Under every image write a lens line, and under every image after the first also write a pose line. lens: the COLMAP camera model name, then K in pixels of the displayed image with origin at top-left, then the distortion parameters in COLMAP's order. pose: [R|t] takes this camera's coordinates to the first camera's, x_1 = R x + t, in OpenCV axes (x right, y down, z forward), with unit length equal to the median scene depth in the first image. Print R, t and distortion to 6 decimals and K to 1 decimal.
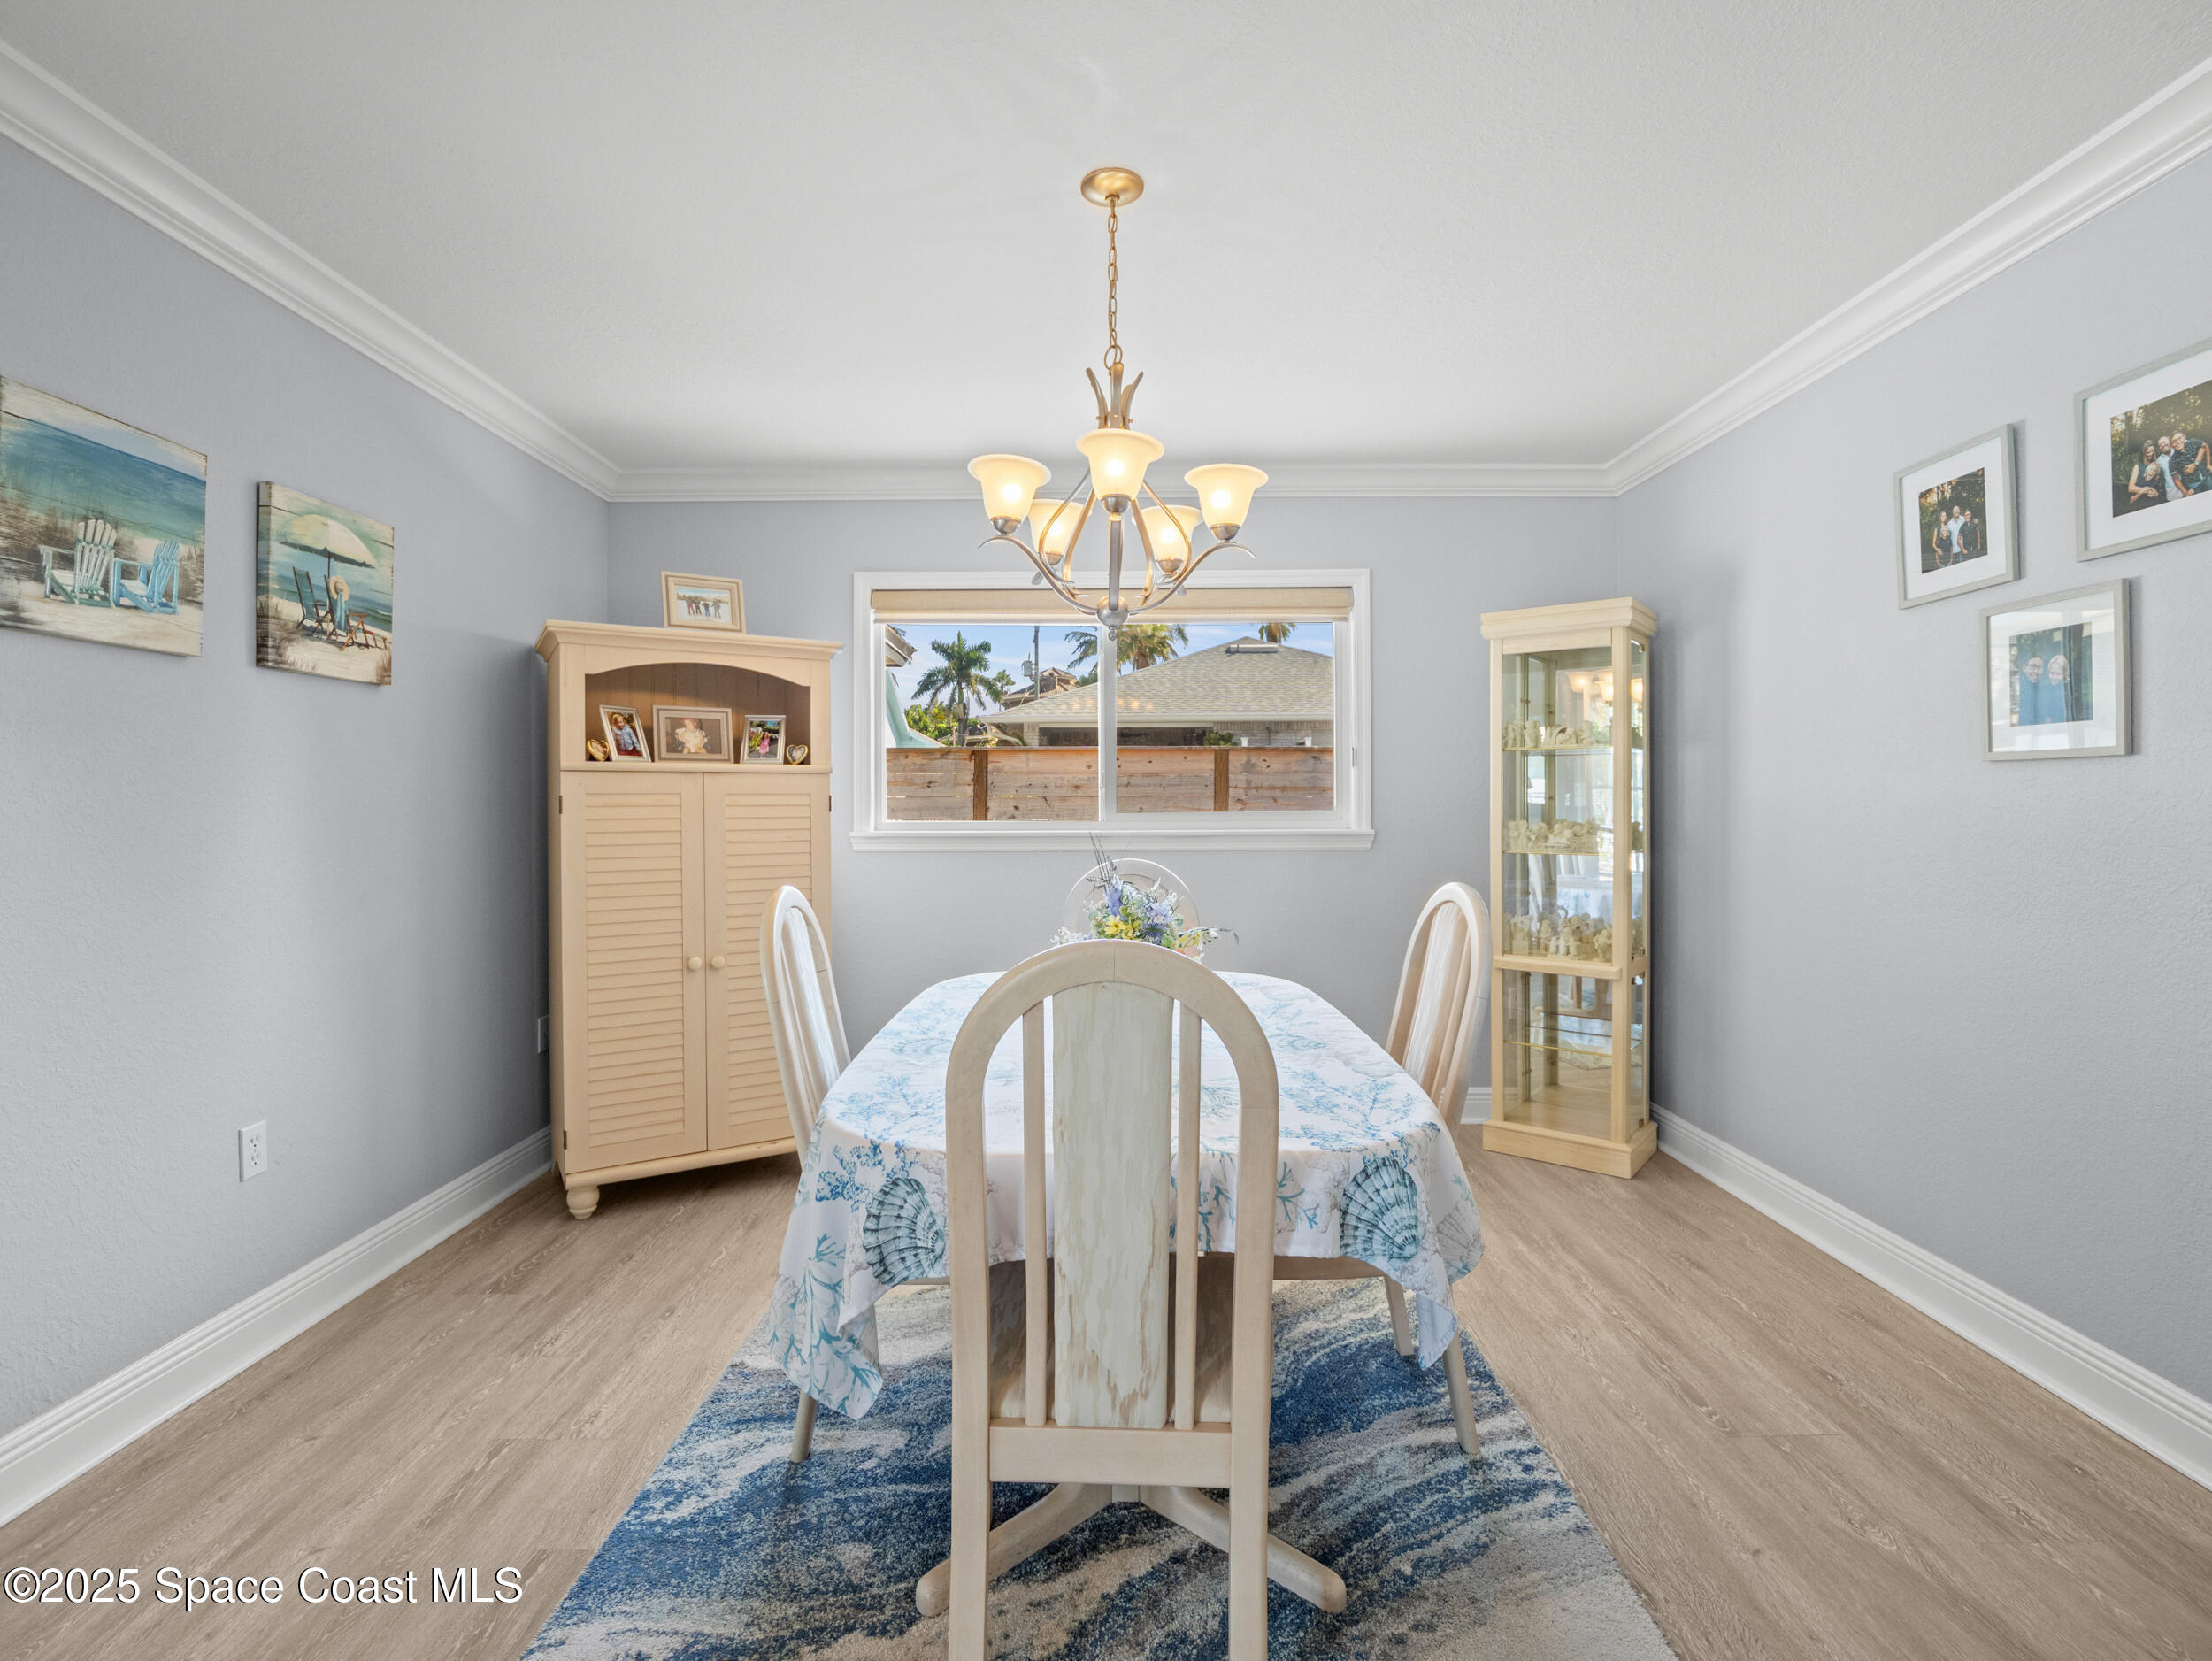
lens RADIAL K [[1069.8, 0, 1103.5], [0, 1069.8, 805.1], [0, 0, 1]] dist [-0.004447, -0.005873]
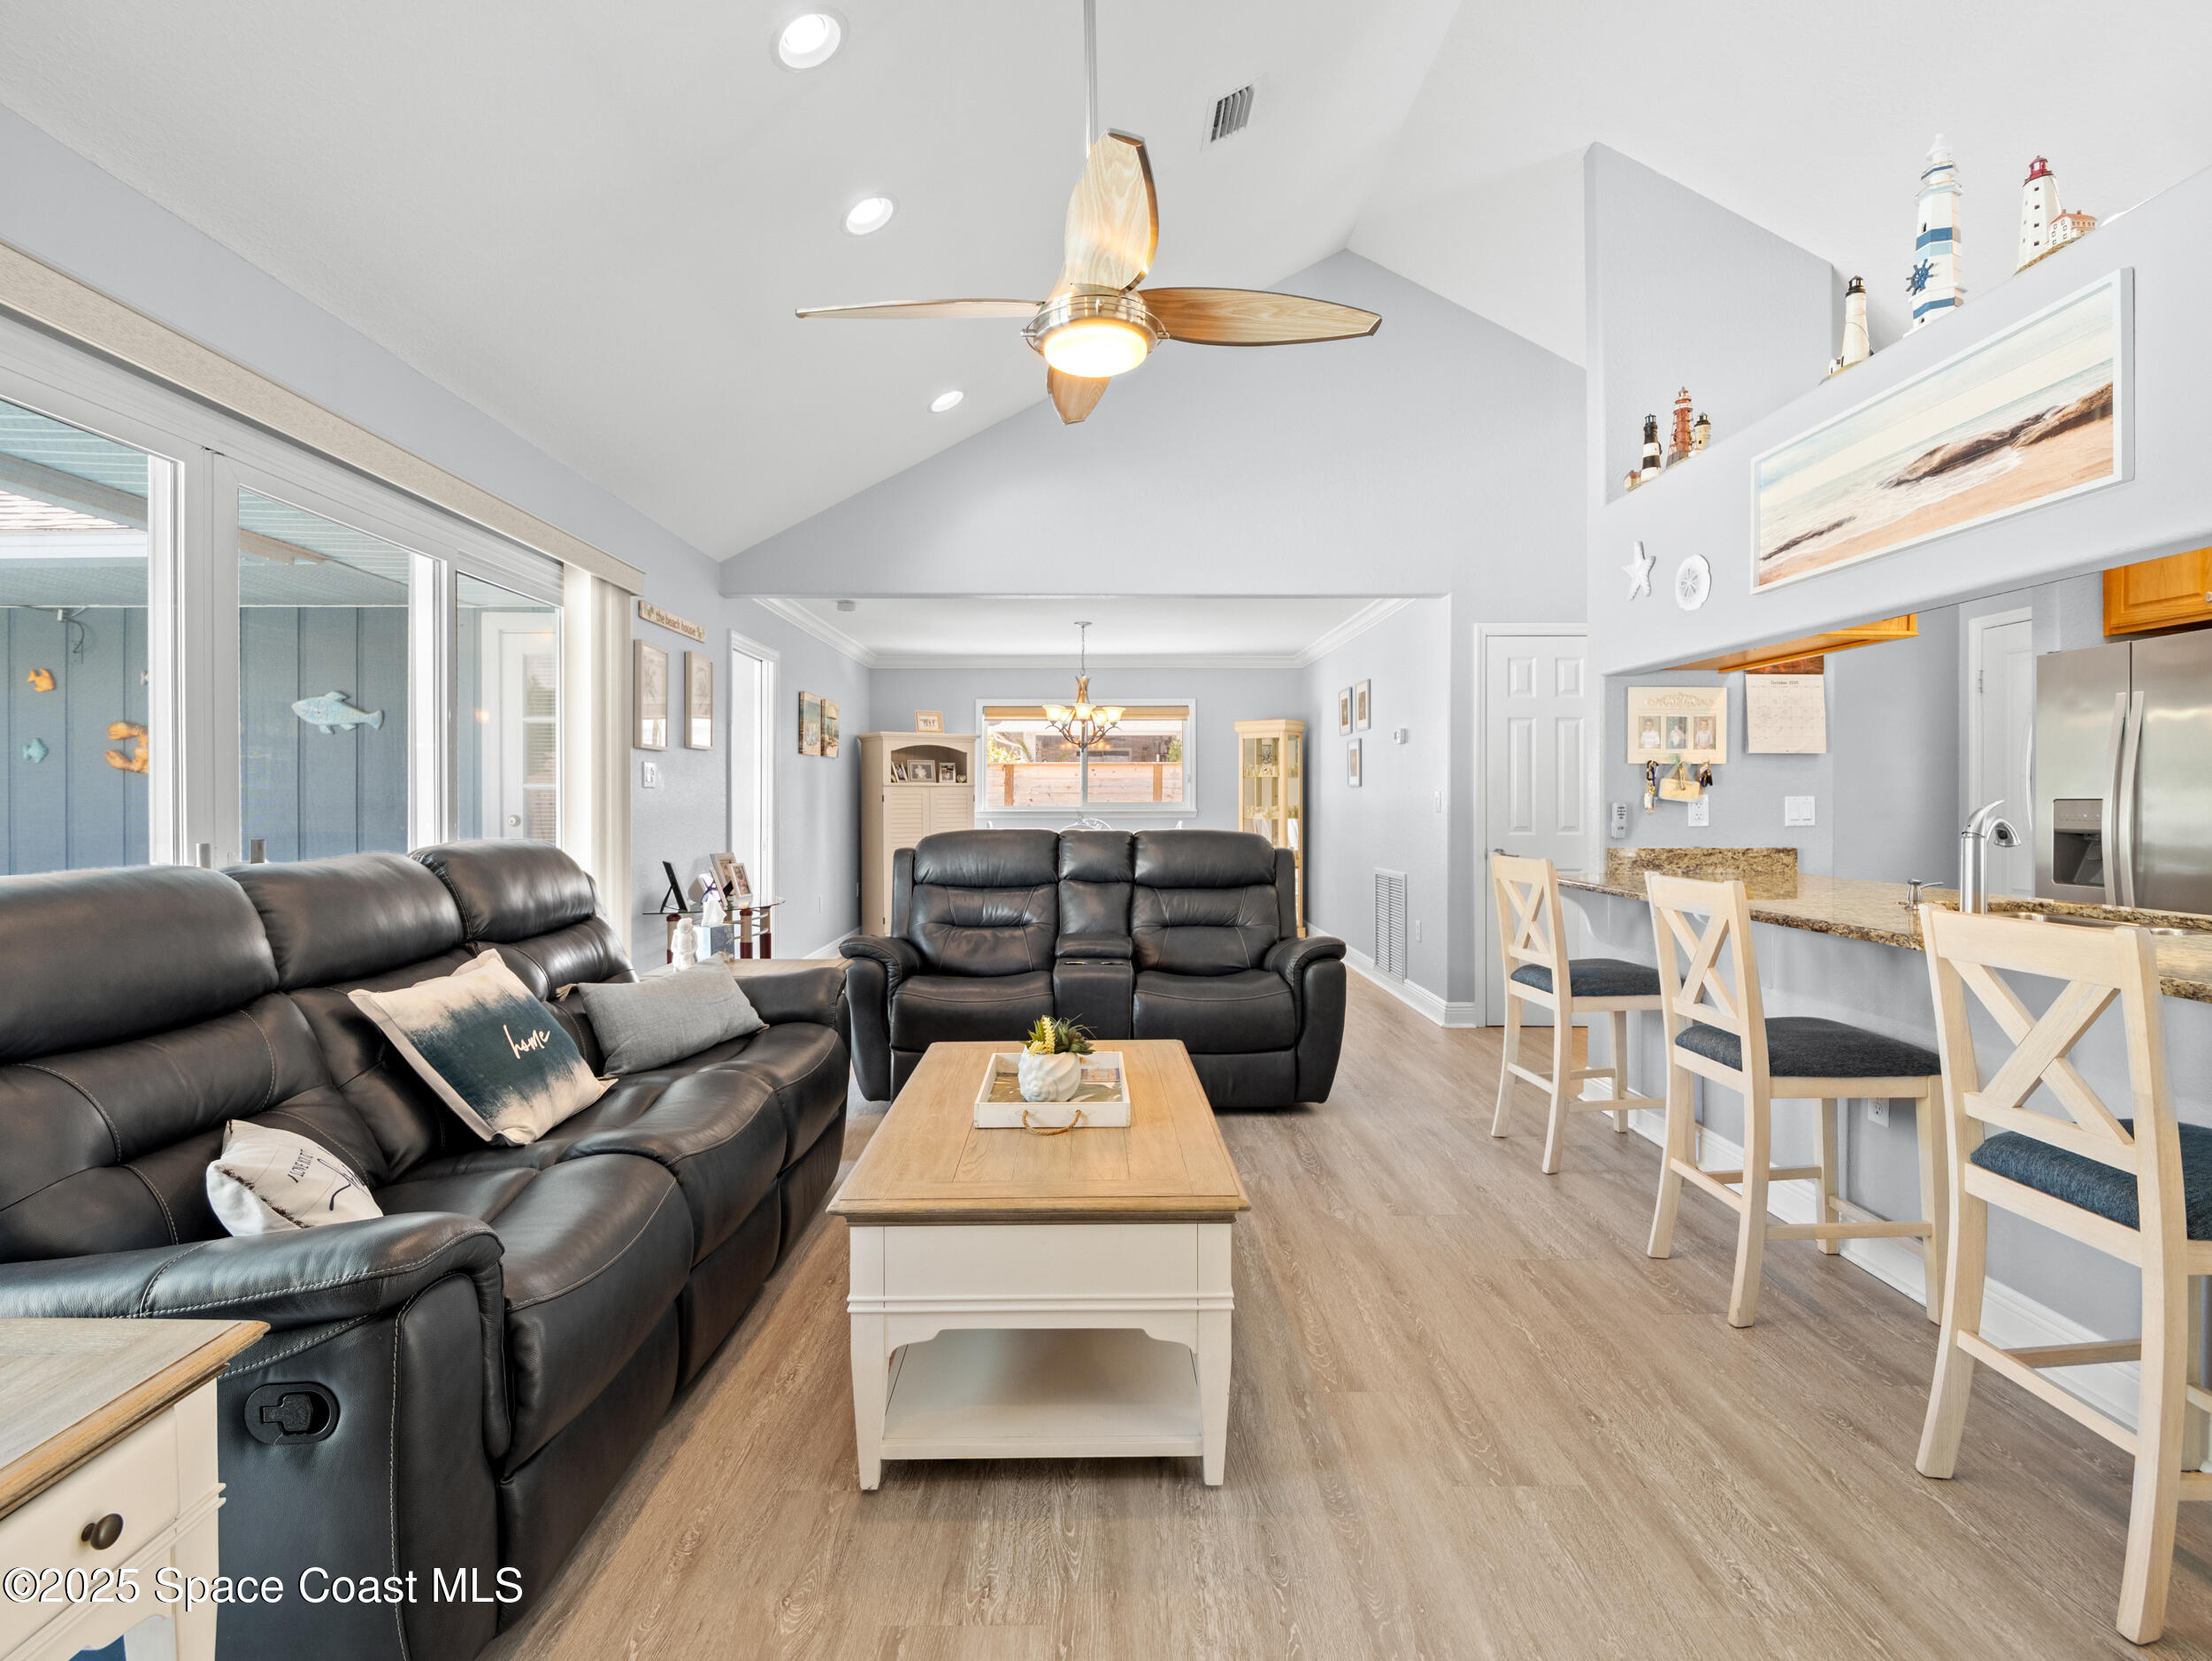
lens RADIAL K [[1069.8, 0, 1103.5], [0, 1069.8, 805.1], [0, 0, 1]] dist [-0.004447, -0.005873]
pose [[0.999940, 0.001365, 0.010902, 0.025973], [-0.001432, 0.999980, 0.006116, -0.000876], [-0.010893, -0.006131, 0.999922, -1.613569]]
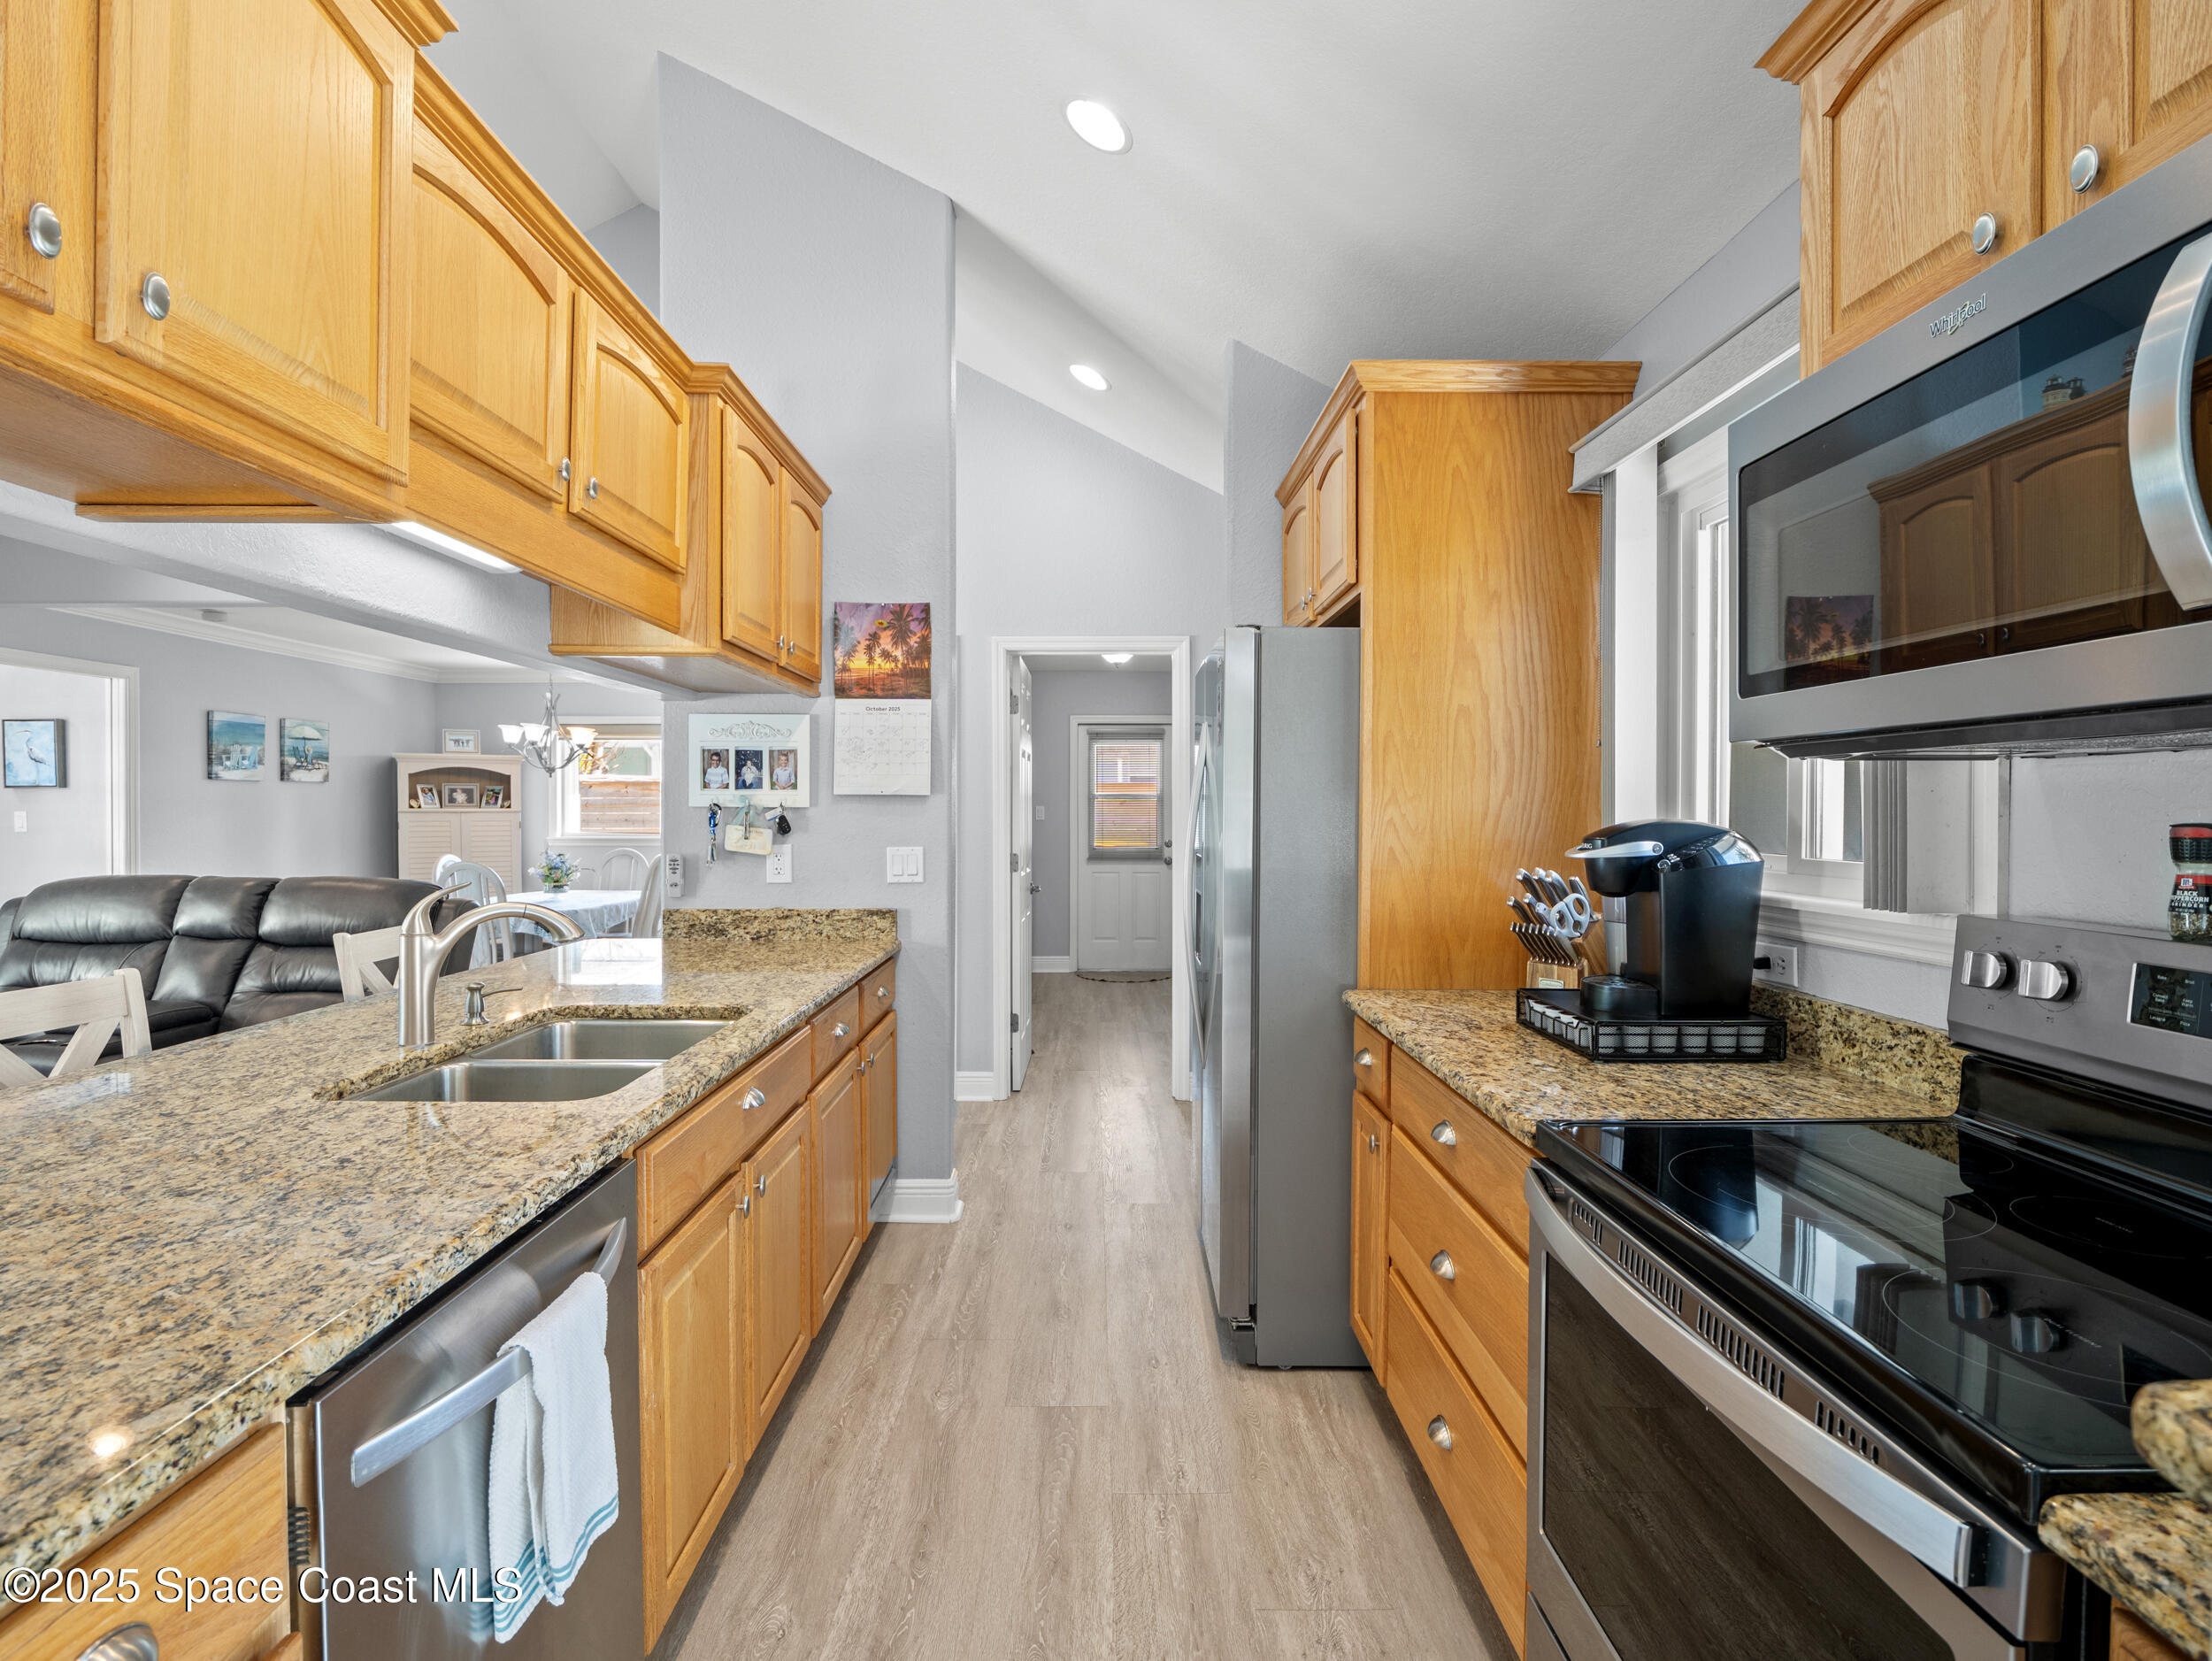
lens RADIAL K [[1070.6, 0, 1106.0], [0, 1070.6, 830.5], [0, 0, 1]] dist [-0.015066, -0.000826]
pose [[0.999905, 0.003622, 0.013262, 1.038202], [-0.003886, 0.999795, 0.019883, -0.041753], [-0.013187, -0.019933, 0.999714, -1.408530]]
